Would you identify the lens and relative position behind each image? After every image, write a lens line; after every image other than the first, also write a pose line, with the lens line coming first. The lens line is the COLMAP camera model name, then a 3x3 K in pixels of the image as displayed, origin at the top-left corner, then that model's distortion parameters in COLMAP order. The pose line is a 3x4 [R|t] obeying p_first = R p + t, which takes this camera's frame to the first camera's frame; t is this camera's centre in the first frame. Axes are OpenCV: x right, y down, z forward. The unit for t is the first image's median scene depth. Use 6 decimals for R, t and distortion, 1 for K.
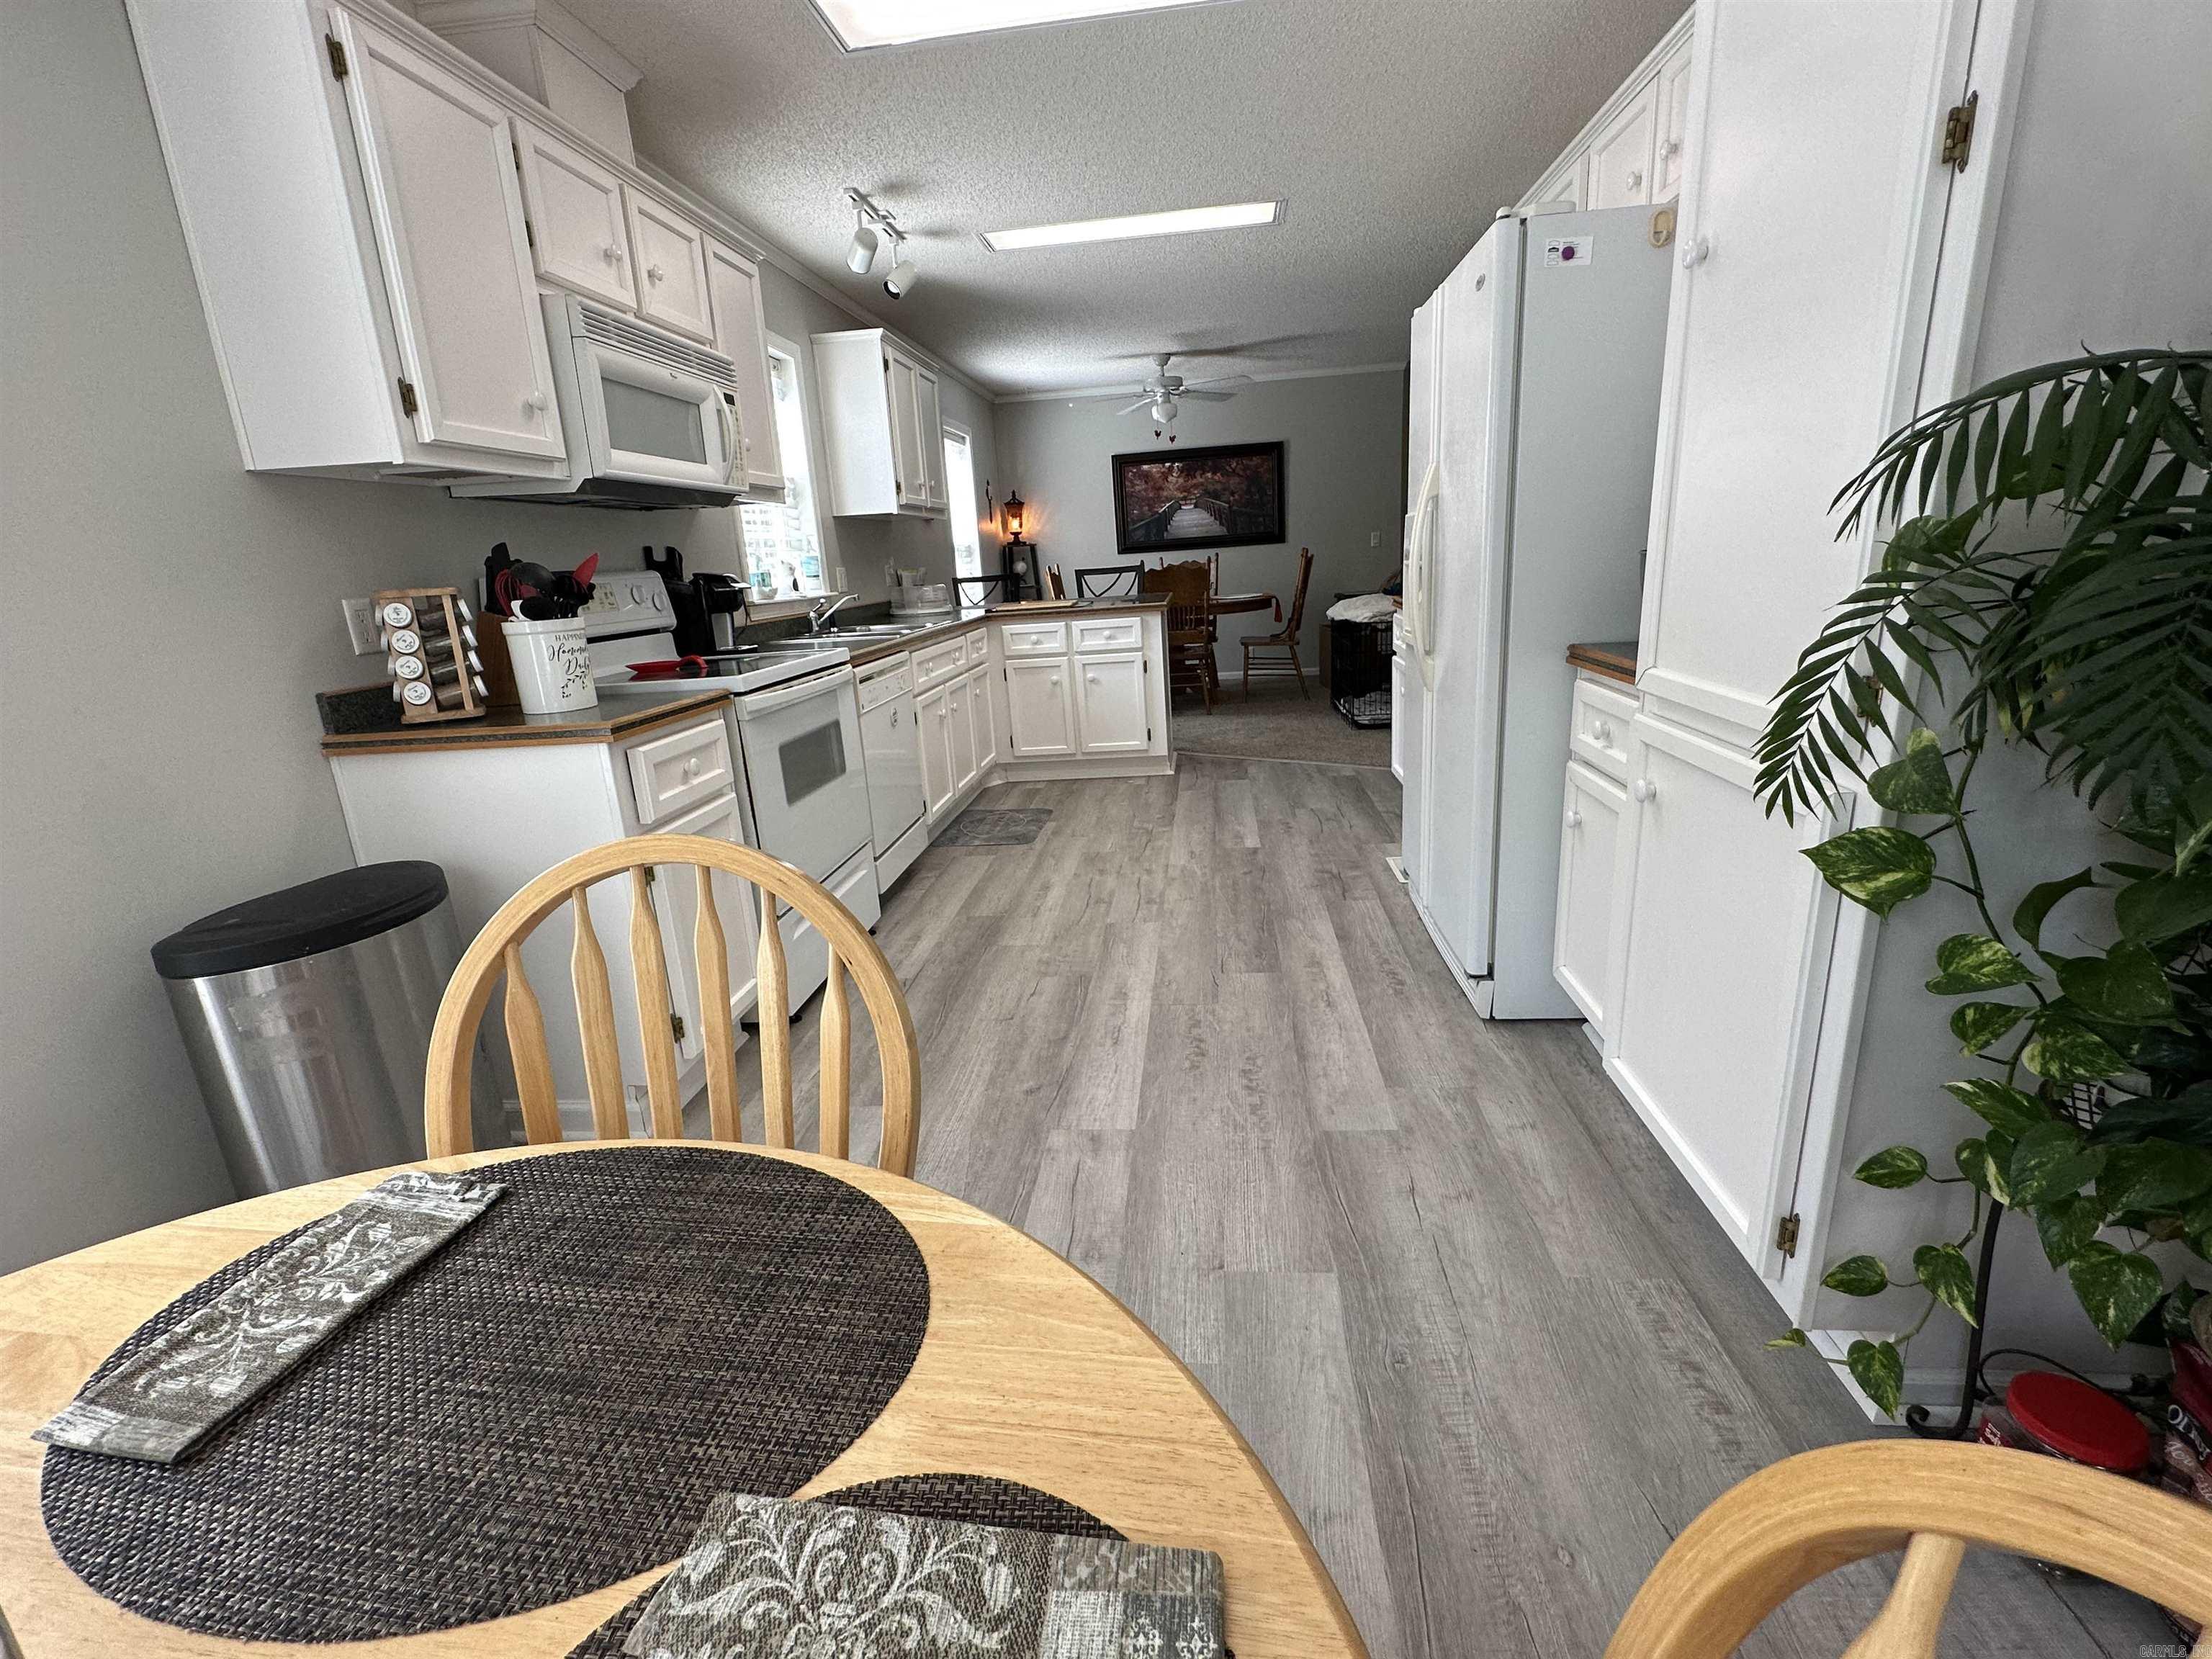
lens RADIAL K [[1005.6, 0, 1100.2], [0, 1005.6, 836.6], [0, 0, 1]] dist [-0.003011, 0.000519]
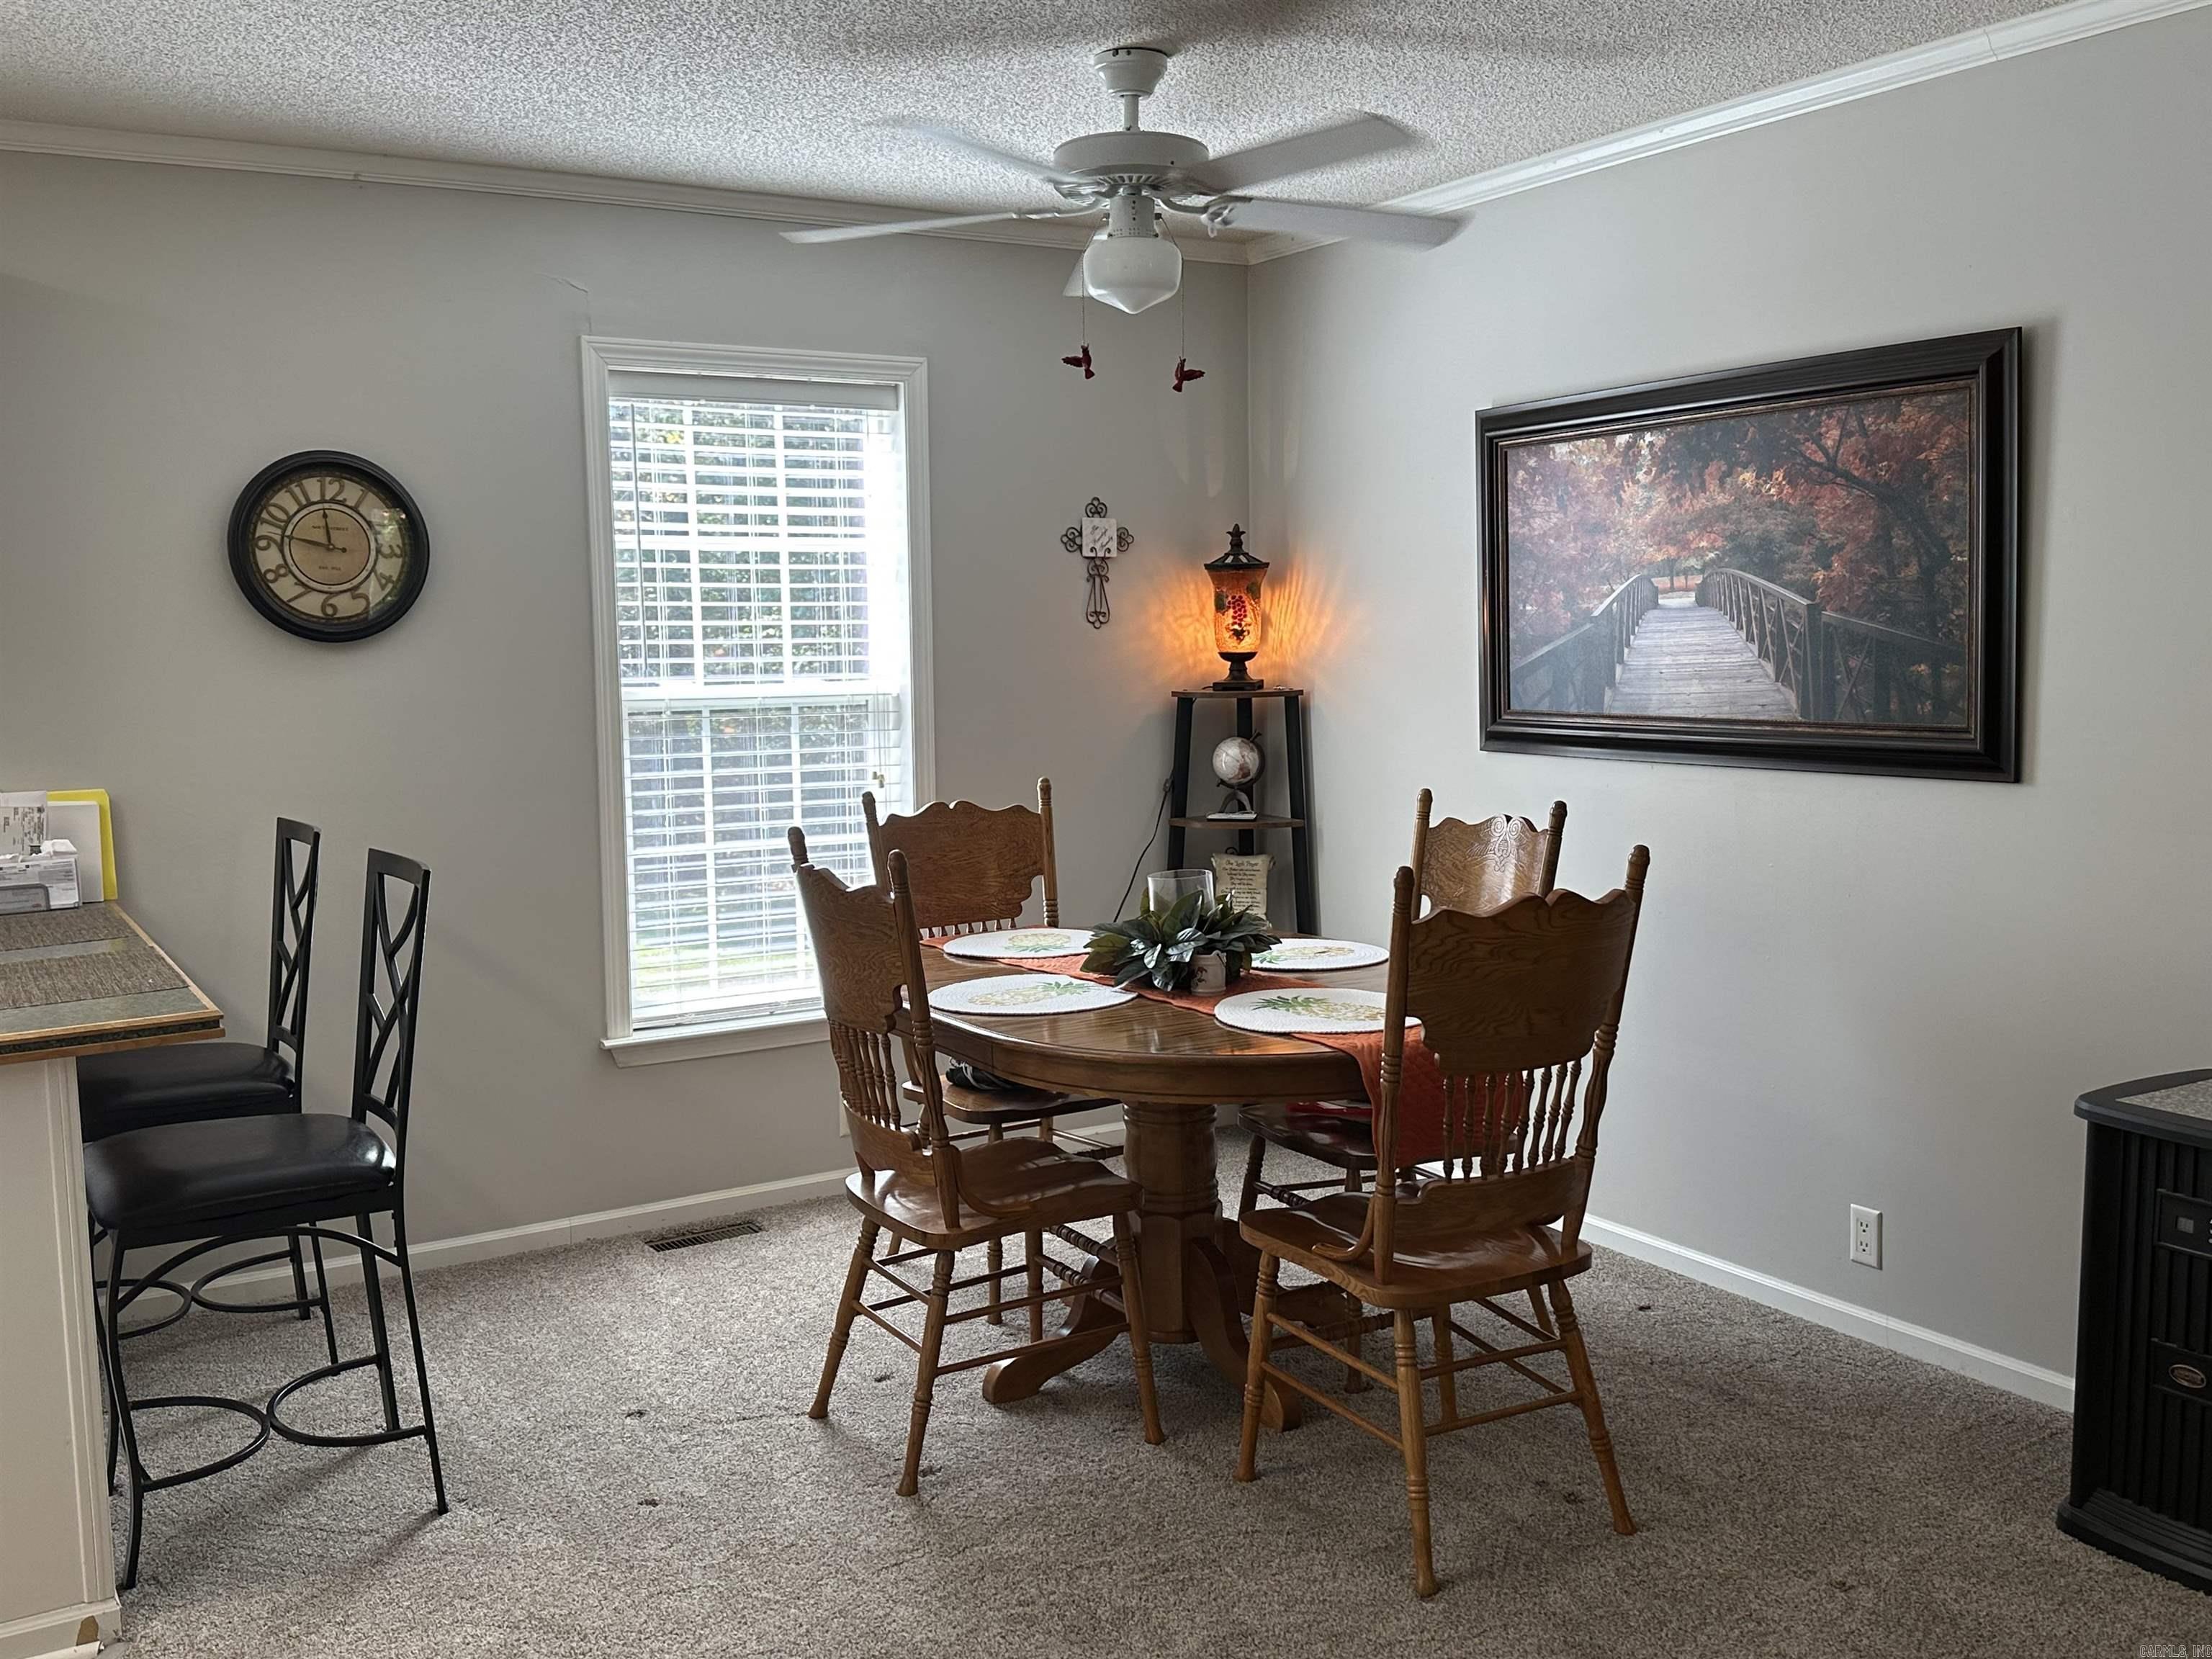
lens RADIAL K [[2034.1, 0, 1106.0], [0, 2034.1, 829.5], [0, 0, 1]] dist [0.176414, -0.347975]
pose [[0.601088, 0.135908, -0.787542, 0.984661], [-0.241957, 0.970134, -0.017254, -0.546889], [0.761676, 0.200923, 0.616019, 1.399208]]
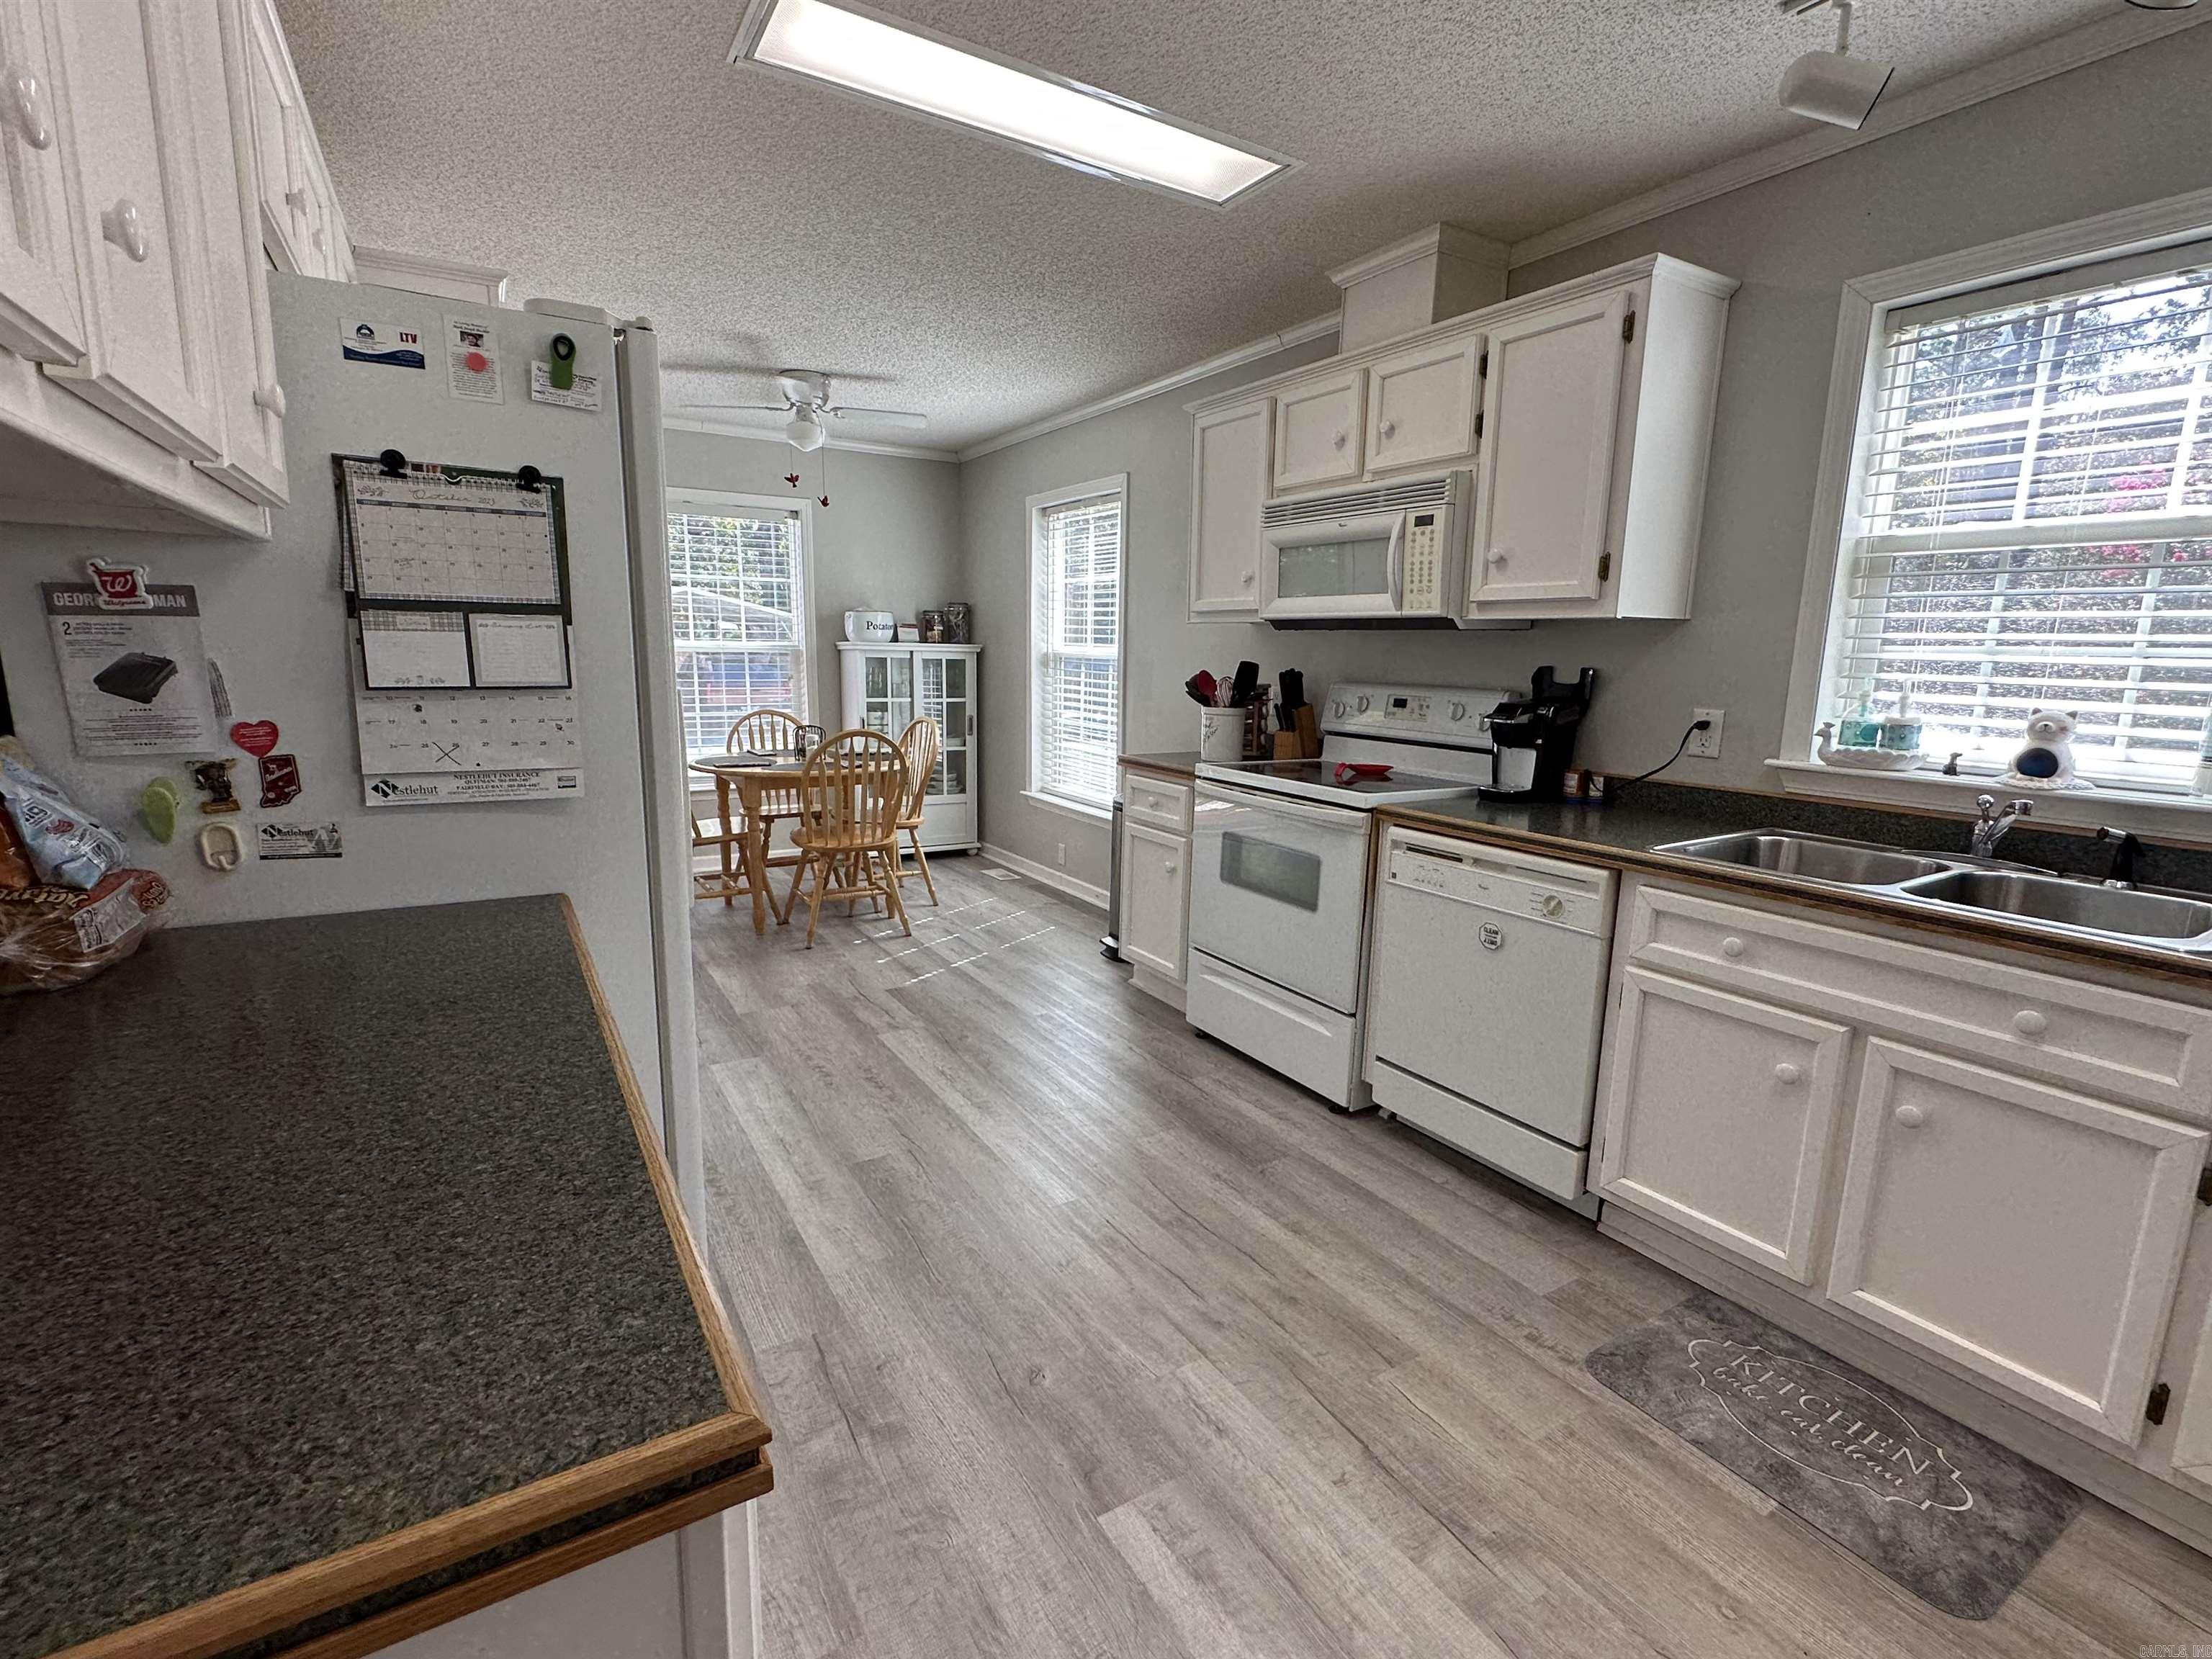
lens RADIAL K [[1003.4, 0, 1099.0], [0, 1003.4, 831.8], [0, 0, 1]] dist [-0.003065, 0.000305]
pose [[-0.793783, 0.152630, -0.588738, 0.388816], [-0.138052, 0.897517, 0.418814, -0.433259], [0.592326, 0.413724, -0.691363, 1.312119]]
